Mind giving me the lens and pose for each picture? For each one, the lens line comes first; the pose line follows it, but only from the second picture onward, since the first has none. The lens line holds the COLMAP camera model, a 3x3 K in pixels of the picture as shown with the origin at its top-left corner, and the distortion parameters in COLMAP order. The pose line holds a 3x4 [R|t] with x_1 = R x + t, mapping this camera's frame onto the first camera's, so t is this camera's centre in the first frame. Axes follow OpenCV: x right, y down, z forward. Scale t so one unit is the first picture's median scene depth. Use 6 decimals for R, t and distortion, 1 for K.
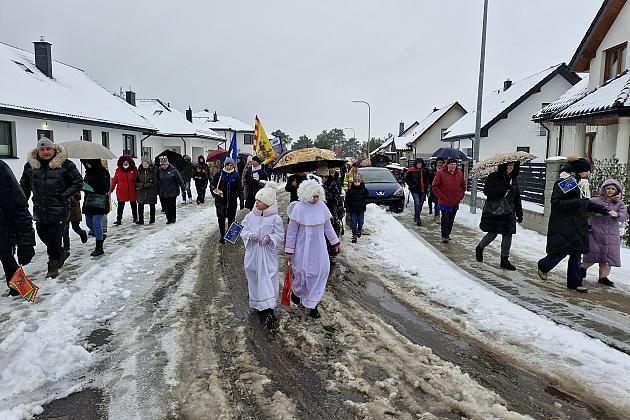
lens RADIAL K [[484.1, 0, 315.0], [0, 484.1, 210.0], [0, 0, 1]] dist [0.047402, -0.053129]
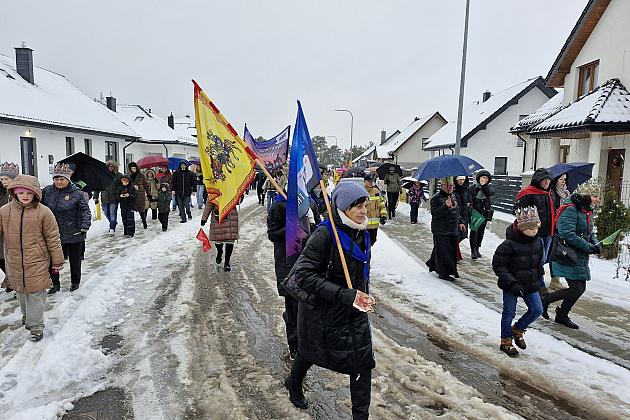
lens RADIAL K [[488.0, 0, 315.0], [0, 488.0, 210.0], [0, 0, 1]] dist [0.063237, -0.063493]
pose [[0.999212, 0.004176, 0.039475, -0.023645], [-0.003644, 0.999902, -0.013535, -0.011829], [-0.039528, 0.013381, 0.999129, -0.071781]]
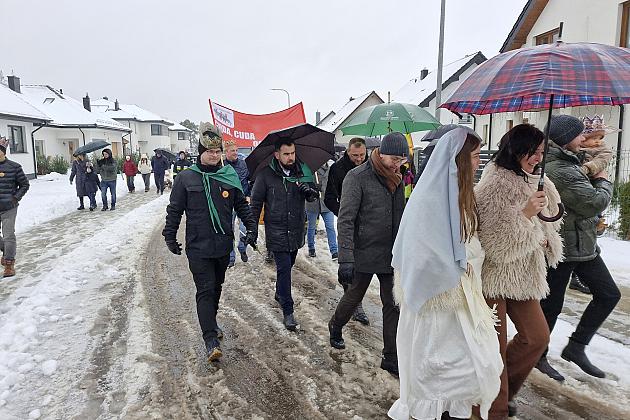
lens RADIAL K [[484.1, 0, 315.0], [0, 484.1, 210.0], [0, 0, 1]] dist [0.047402, -0.053129]
pose [[0.982146, -0.040546, 0.183697, -0.124904], [0.036936, 0.999052, 0.023034, -0.031488], [-0.184457, -0.015838, 0.982713, 0.247386]]
